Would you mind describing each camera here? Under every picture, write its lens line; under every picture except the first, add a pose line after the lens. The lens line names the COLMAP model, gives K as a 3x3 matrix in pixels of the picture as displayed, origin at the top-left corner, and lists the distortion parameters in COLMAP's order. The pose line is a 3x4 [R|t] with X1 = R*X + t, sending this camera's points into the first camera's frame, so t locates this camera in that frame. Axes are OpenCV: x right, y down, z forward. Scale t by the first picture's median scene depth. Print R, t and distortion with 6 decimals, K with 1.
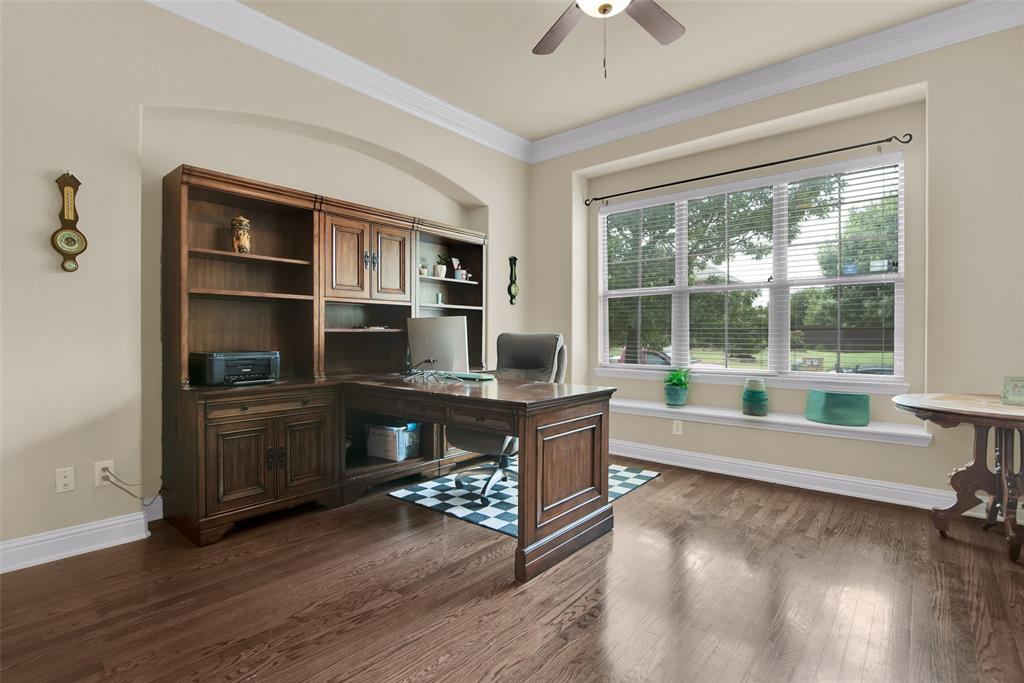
lens RADIAL K [[492.8, 0, 499.2], [0, 492.8, 334.0], [0, 0, 1]] dist [-0.000505, 0.000004]
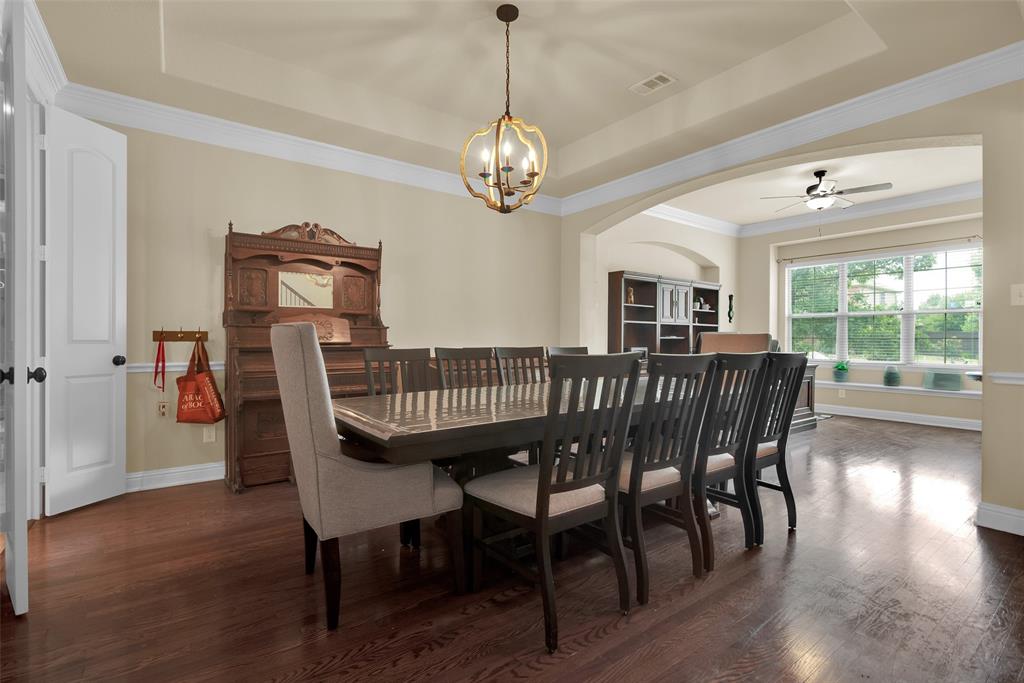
lens RADIAL K [[462.3, 0, 512.0], [0, 462.3, 341.5], [0, 0, 1]] dist [-0.014826, -0.000319]
pose [[0.974461, 0.007440, -0.224434, -0.462297], [-0.006150, 0.999960, 0.006448, -0.001189], [0.224473, -0.004903, 0.974468, -0.949731]]
